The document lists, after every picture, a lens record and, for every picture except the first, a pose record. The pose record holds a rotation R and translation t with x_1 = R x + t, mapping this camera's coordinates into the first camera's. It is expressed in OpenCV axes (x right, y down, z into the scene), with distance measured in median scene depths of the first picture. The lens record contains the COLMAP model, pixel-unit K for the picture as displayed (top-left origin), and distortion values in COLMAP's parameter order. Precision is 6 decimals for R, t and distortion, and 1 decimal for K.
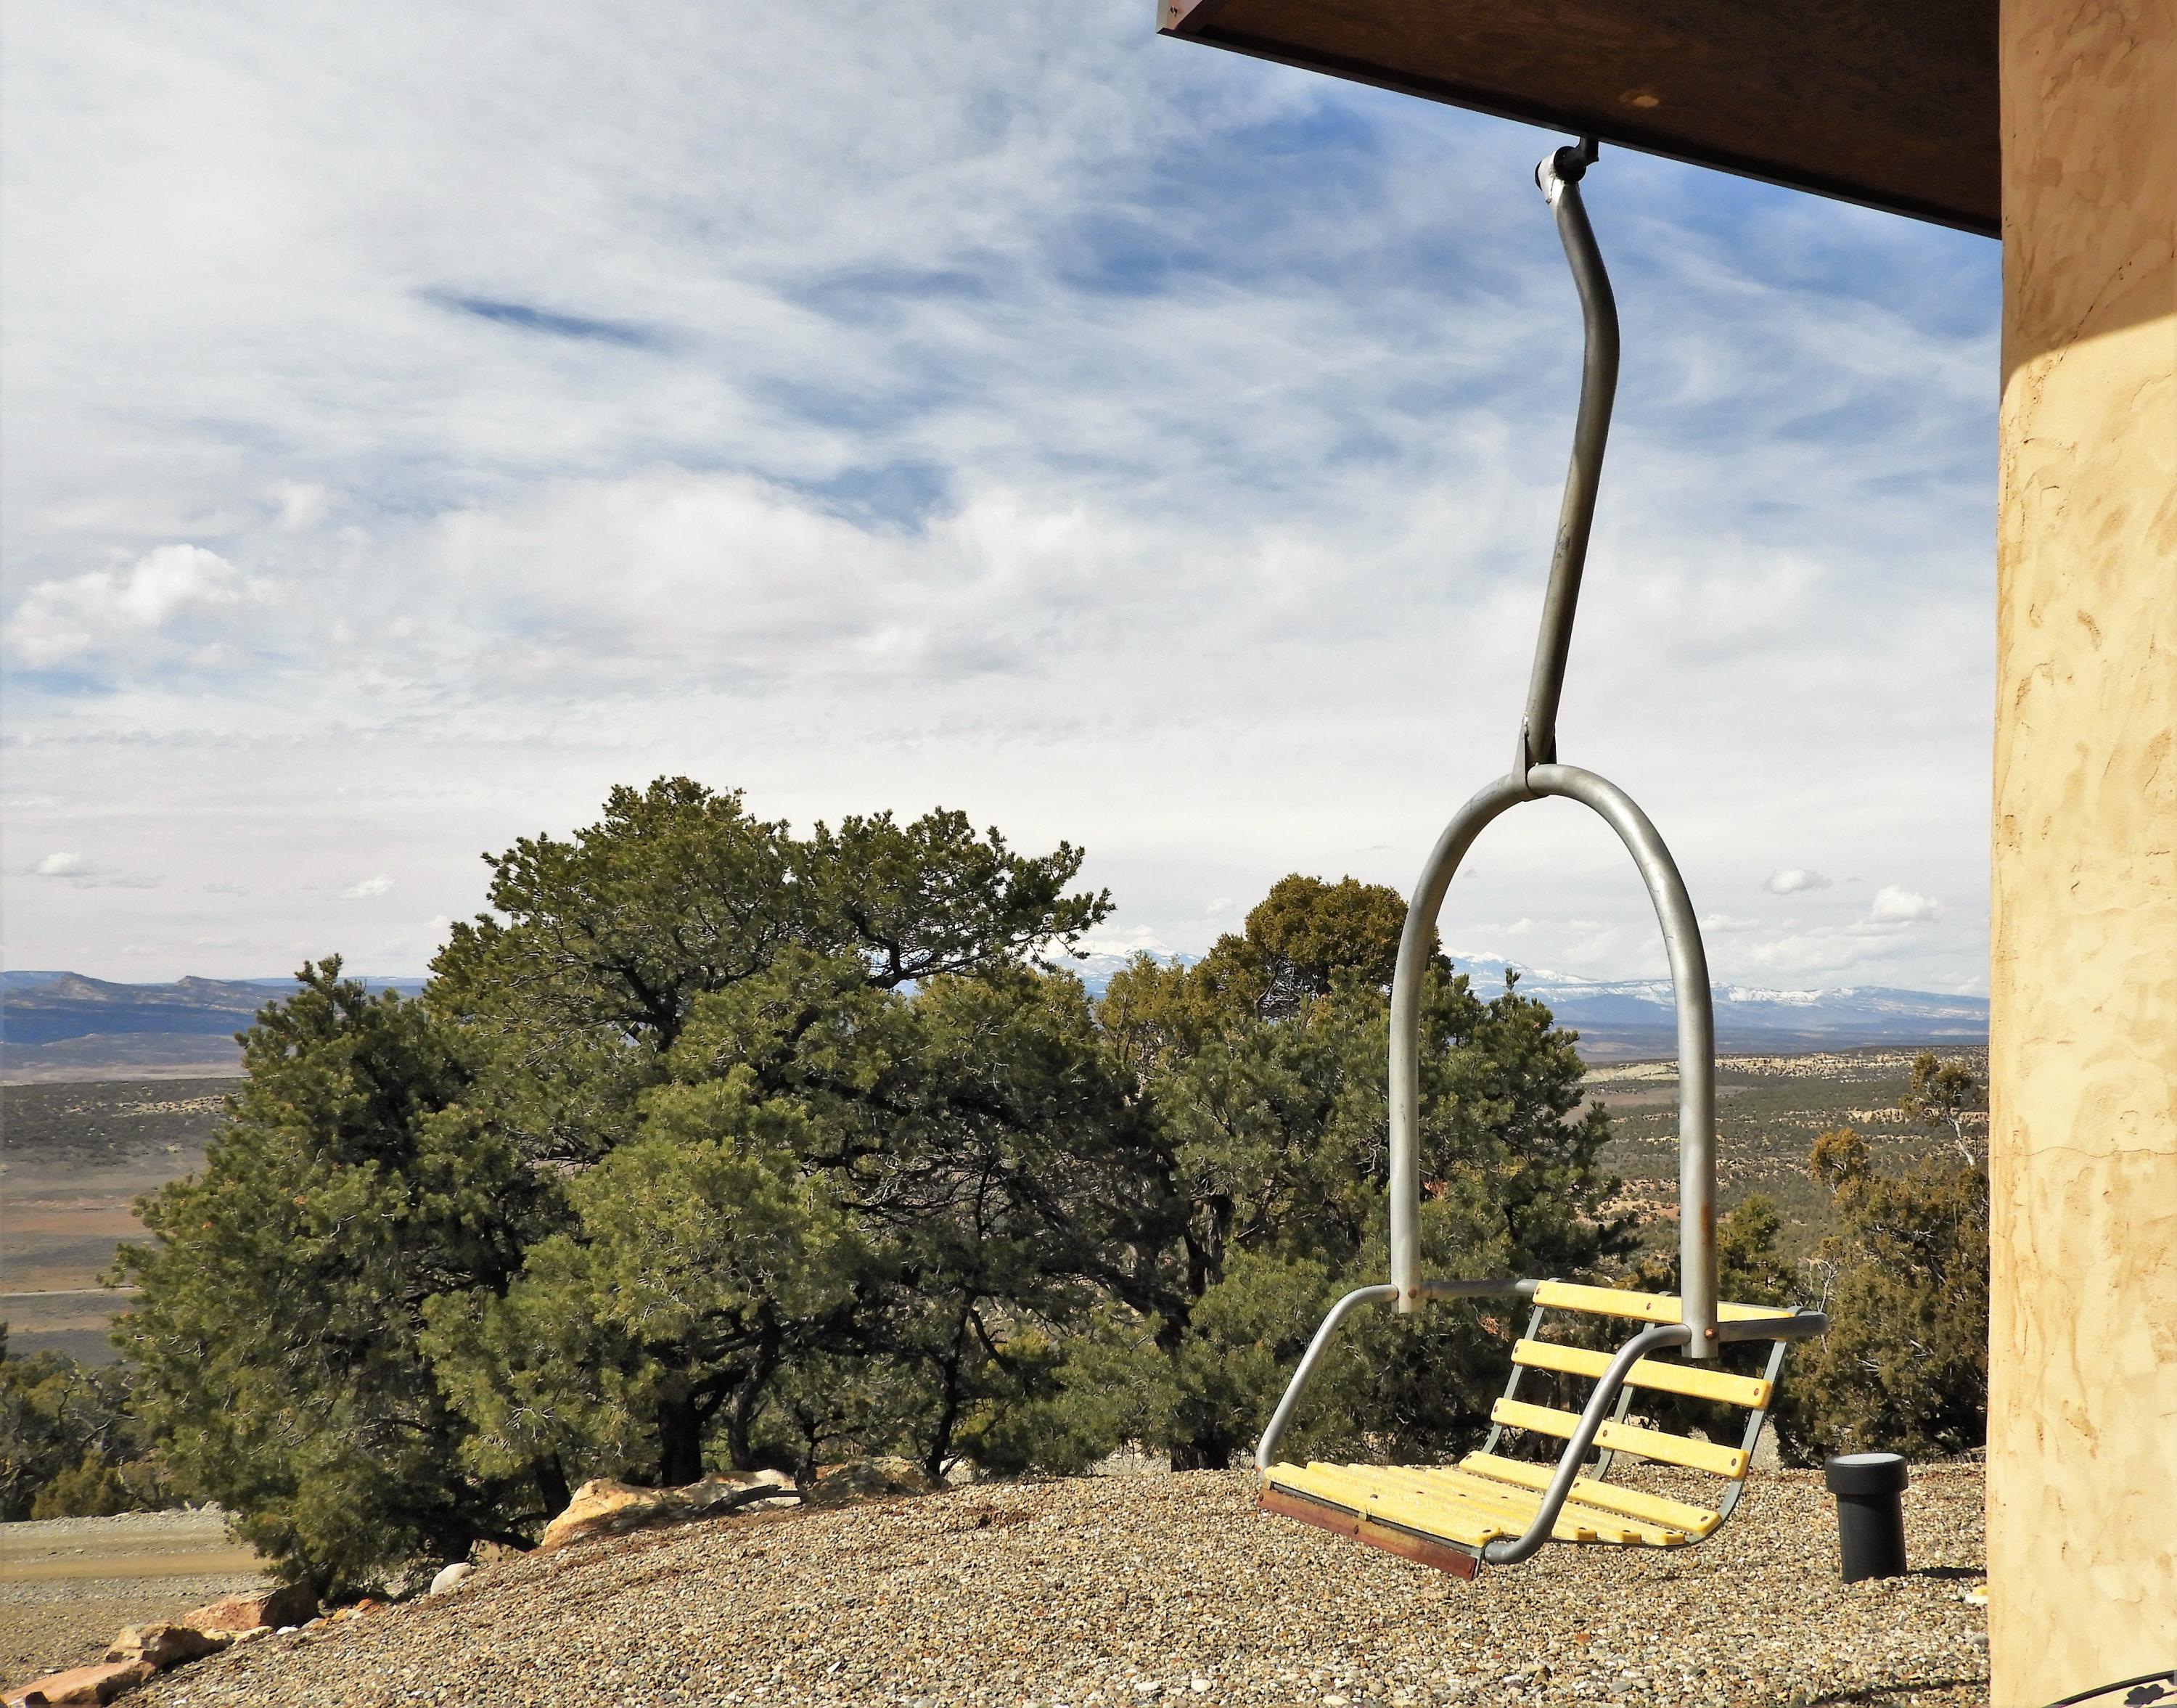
lens RADIAL K [[2370.6, 0, 1086.6], [0, 2370.6, 849.6], [0, 0, 1]] dist [-0.003201, 0.000000]
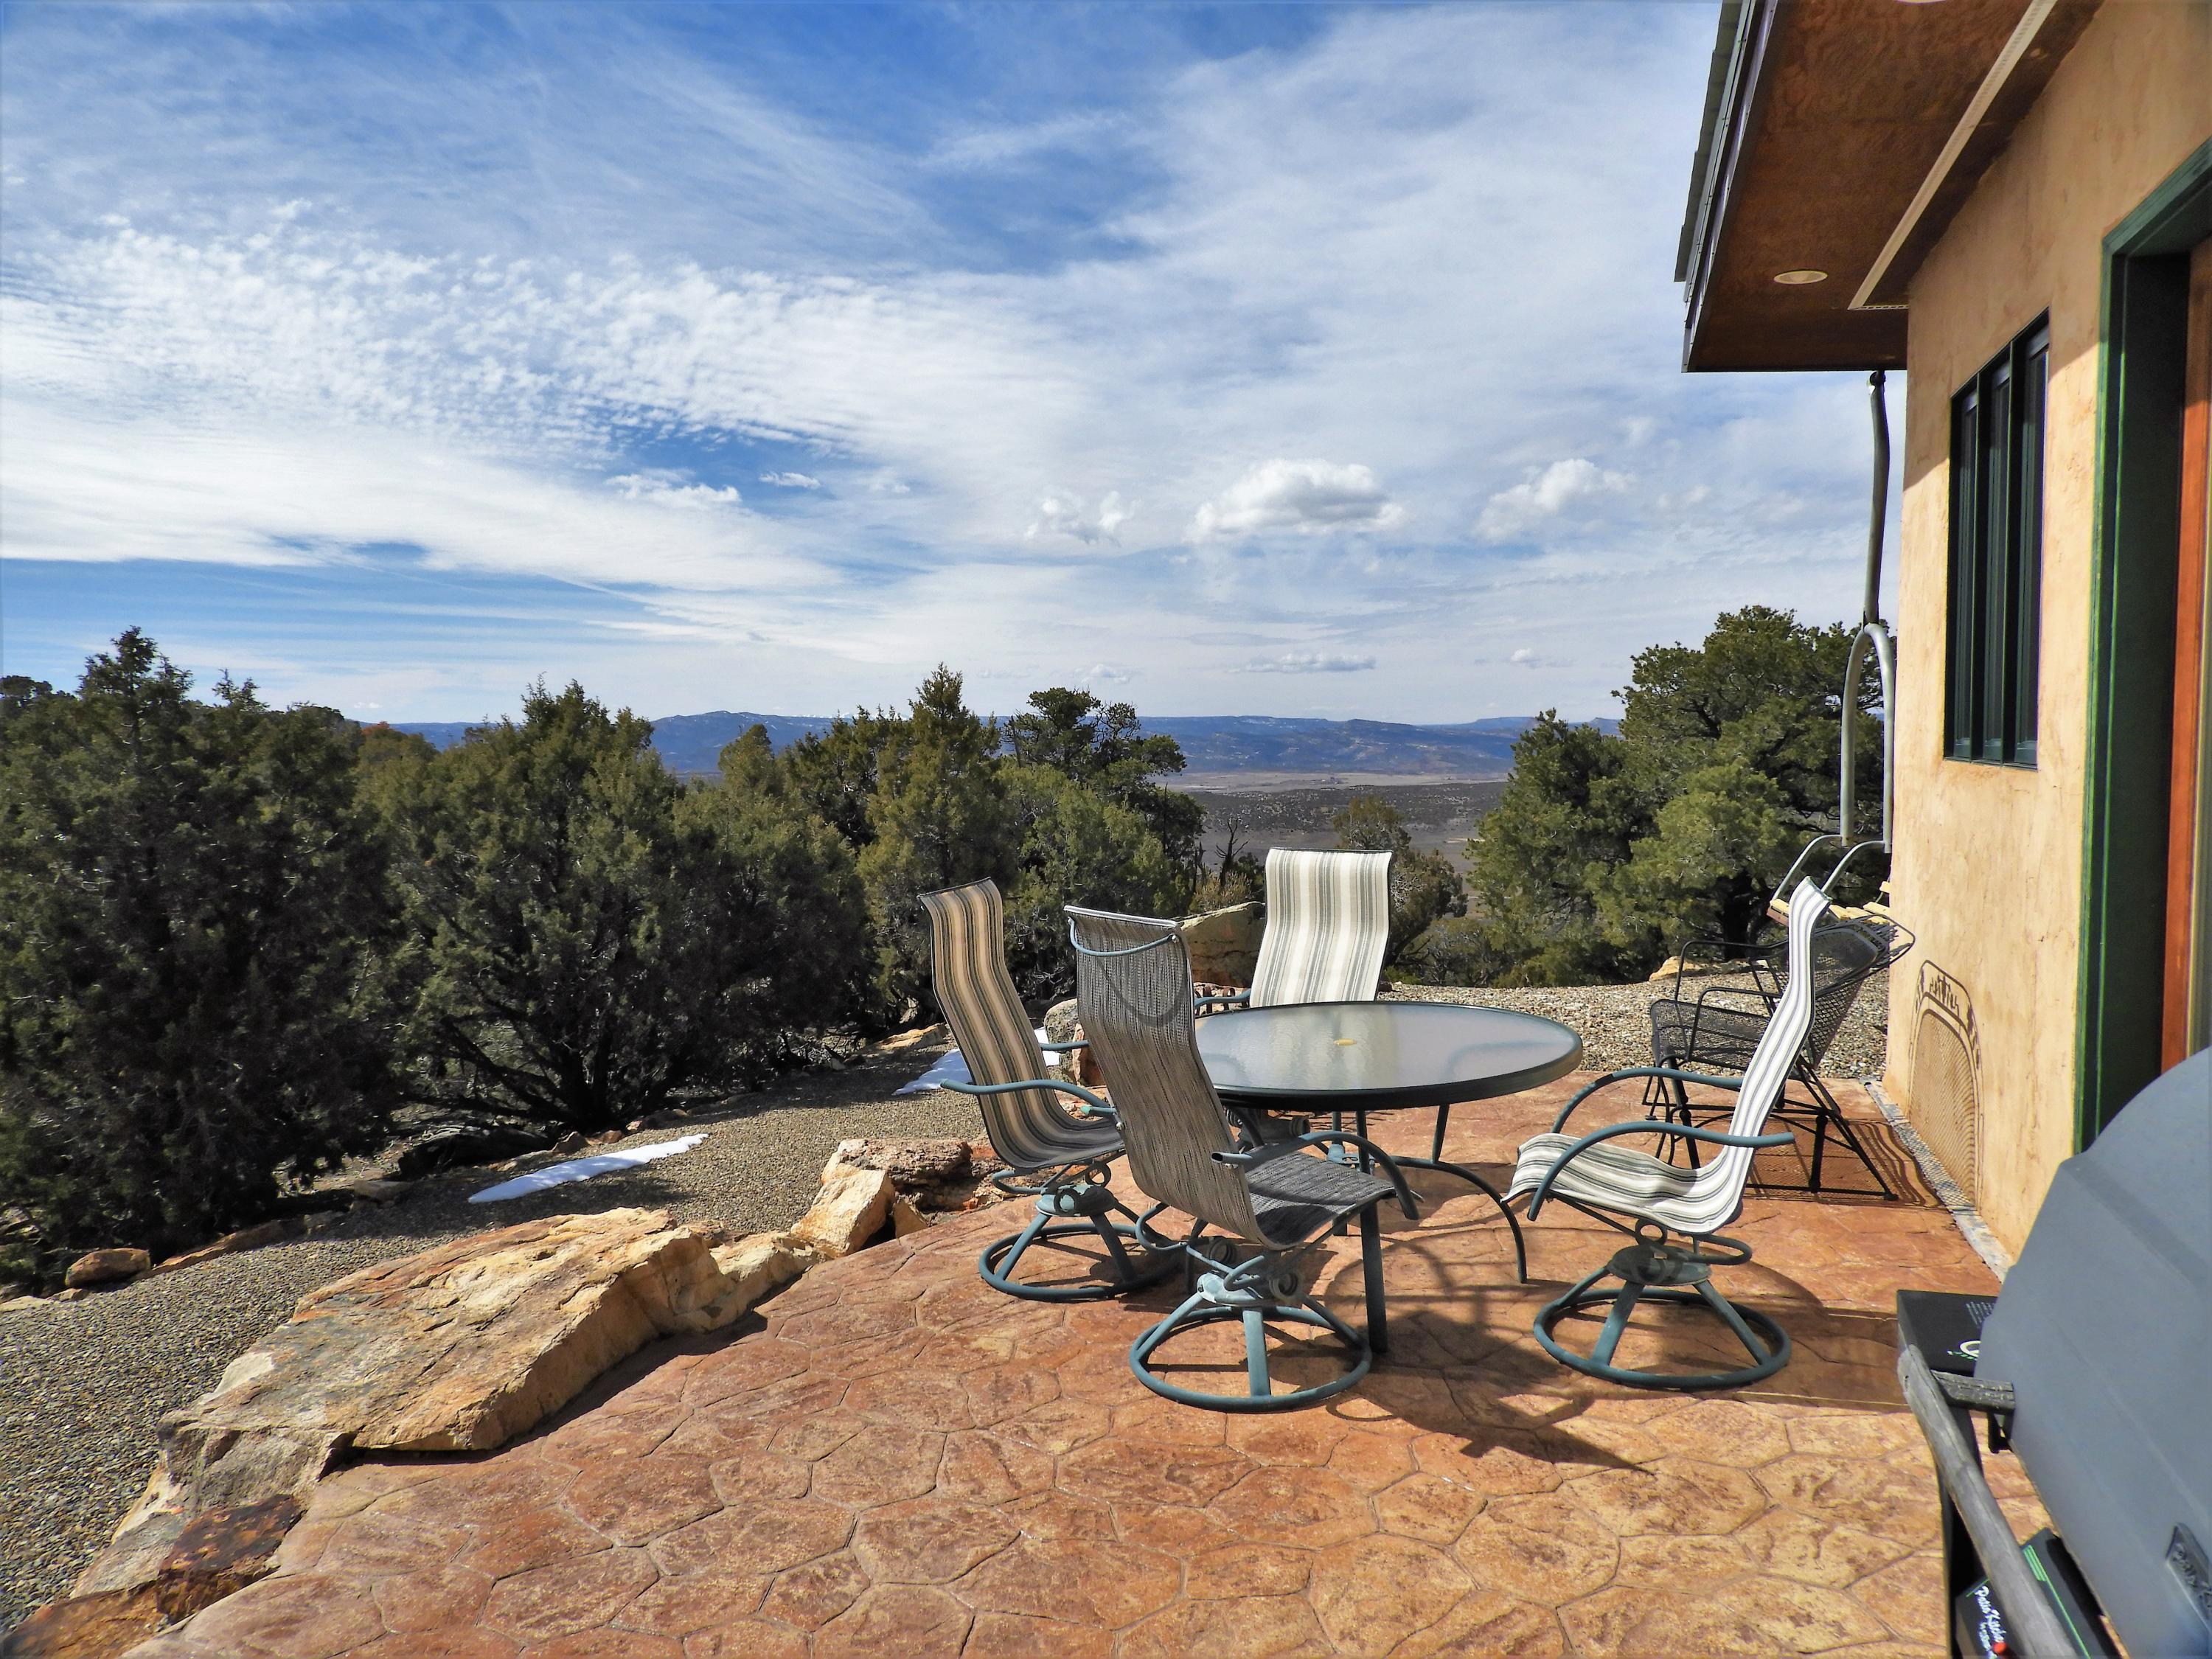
lens RADIAL K [[1554.5, 0, 1106.0], [0, 1554.5, 828.4], [0, 0, 1]] dist [-0.000444, -0.000089]
pose [[0.770922, 0.024116, -0.636473, 0.271482], [0.057510, 0.992566, 0.107267, -0.021628], [0.634328, -0.119298, 0.763803, -0.349559]]
